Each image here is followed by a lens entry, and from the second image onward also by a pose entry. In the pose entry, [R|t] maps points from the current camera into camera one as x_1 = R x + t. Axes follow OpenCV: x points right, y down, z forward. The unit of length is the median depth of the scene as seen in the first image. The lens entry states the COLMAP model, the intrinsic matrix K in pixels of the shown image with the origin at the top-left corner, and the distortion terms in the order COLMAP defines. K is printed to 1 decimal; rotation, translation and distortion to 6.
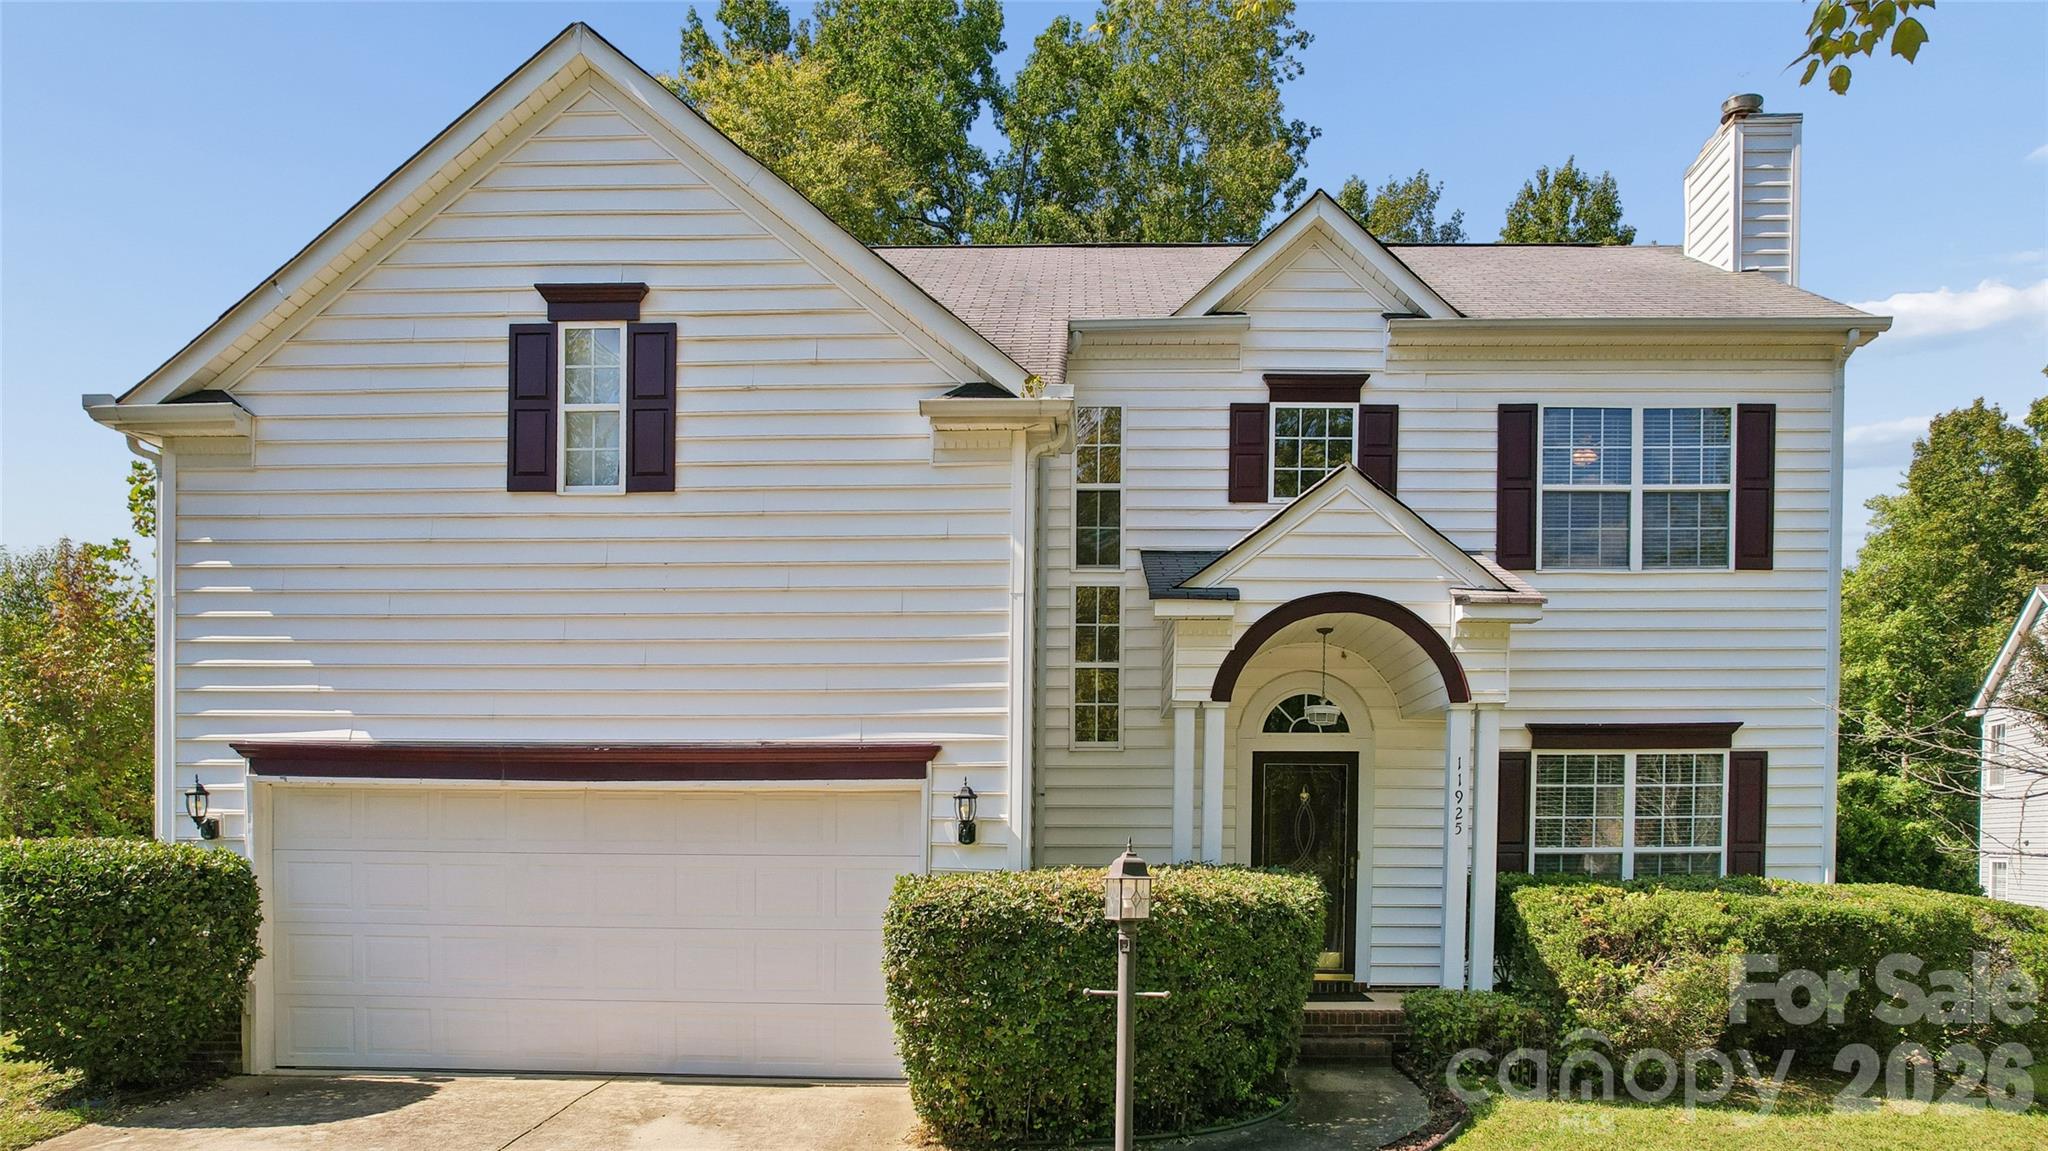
lens RADIAL K [[1384.2, 0, 984.7], [0, 1384.2, 628.6], [0, 0, 1]] dist [-0.044776, 0.009992]
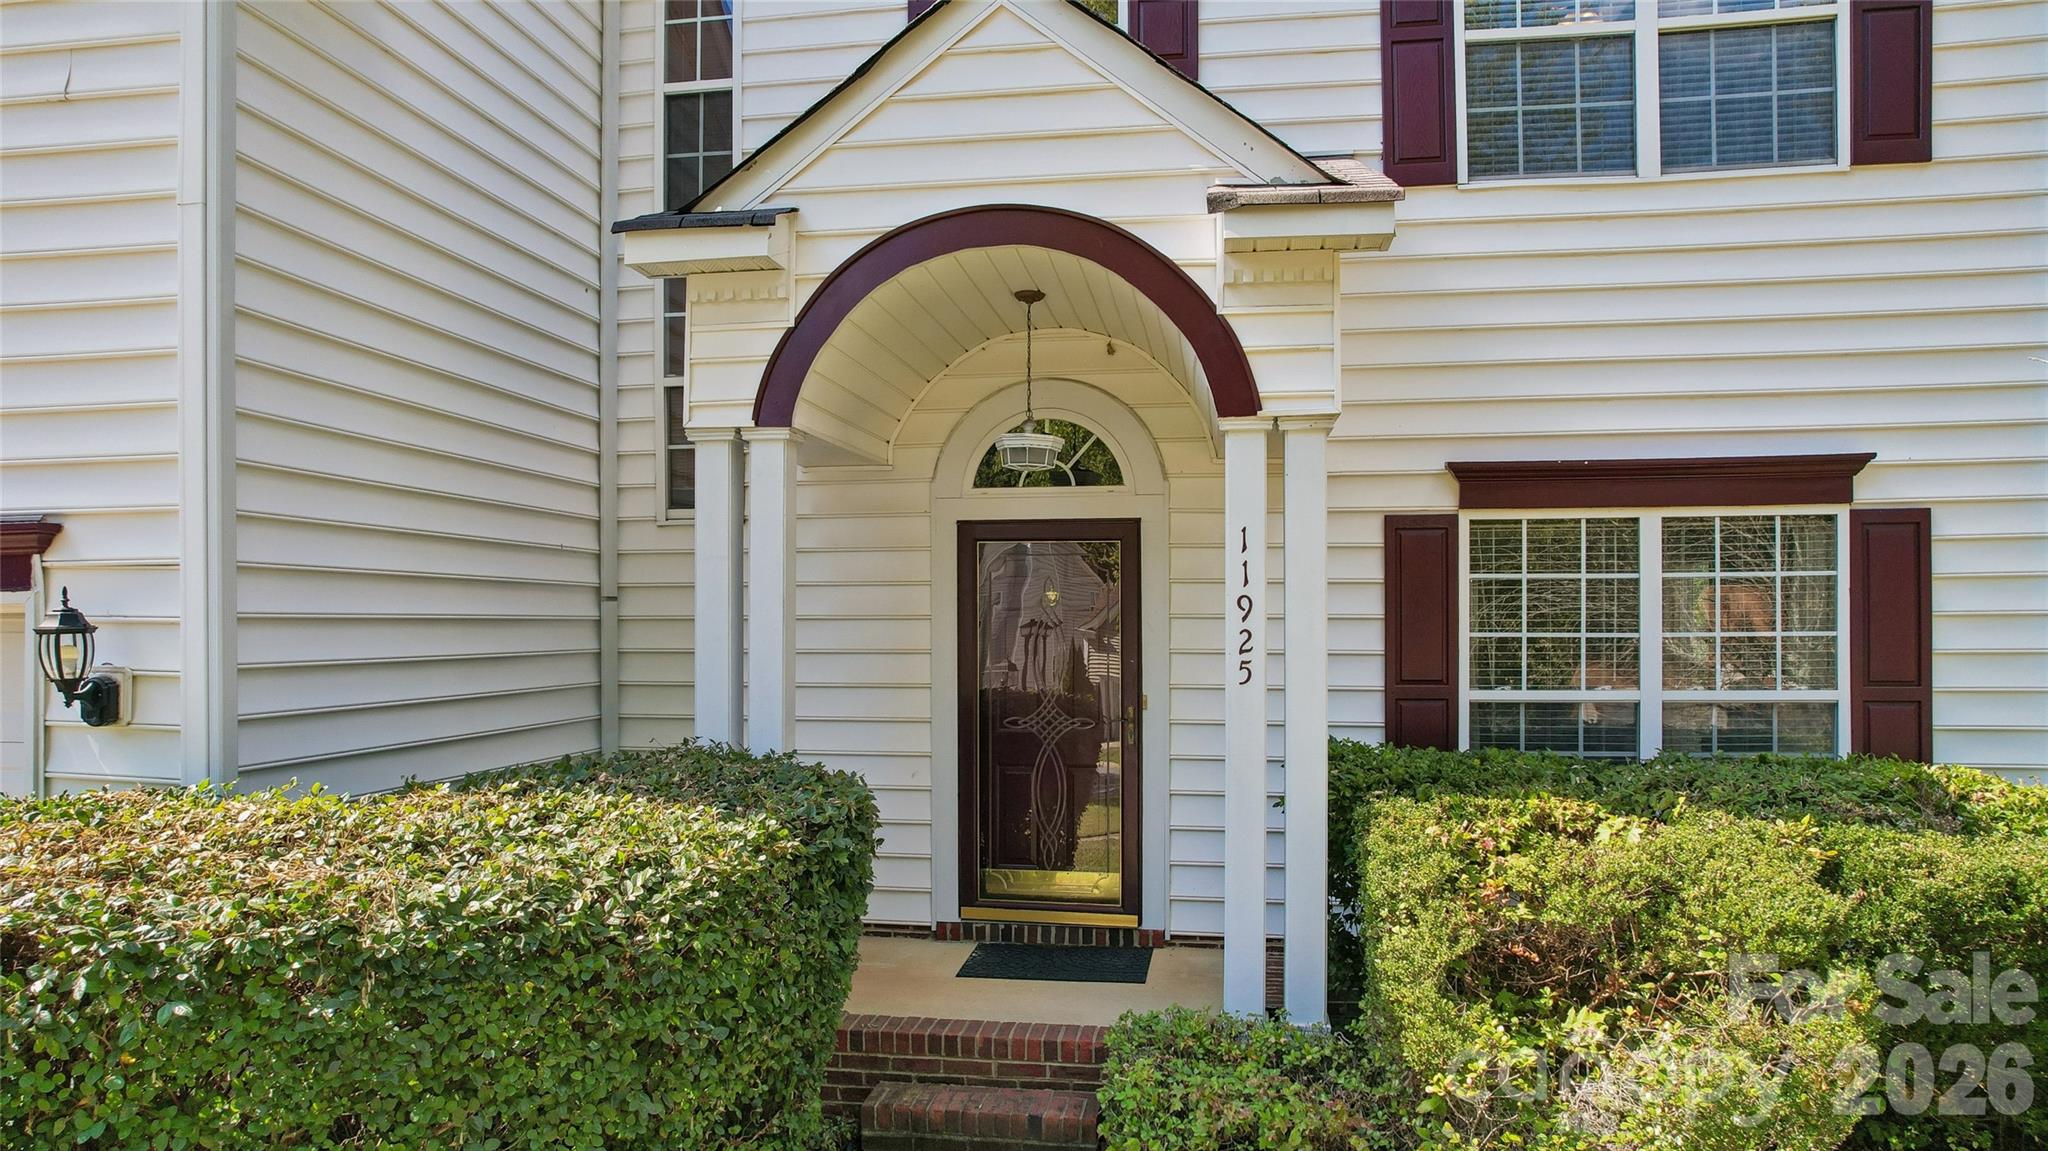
lens RADIAL K [[1384.2, 0, 1028.9], [0, 1384.2, 563.5], [0, 0, 1]] dist [-0.044776, 0.009992]
pose [[0.988576, -0.011451, -0.150285, 0.320135], [0.027931, 0.993757, 0.108009, 0.046835], [0.148110, -0.110973, 0.982725, 0.456654]]
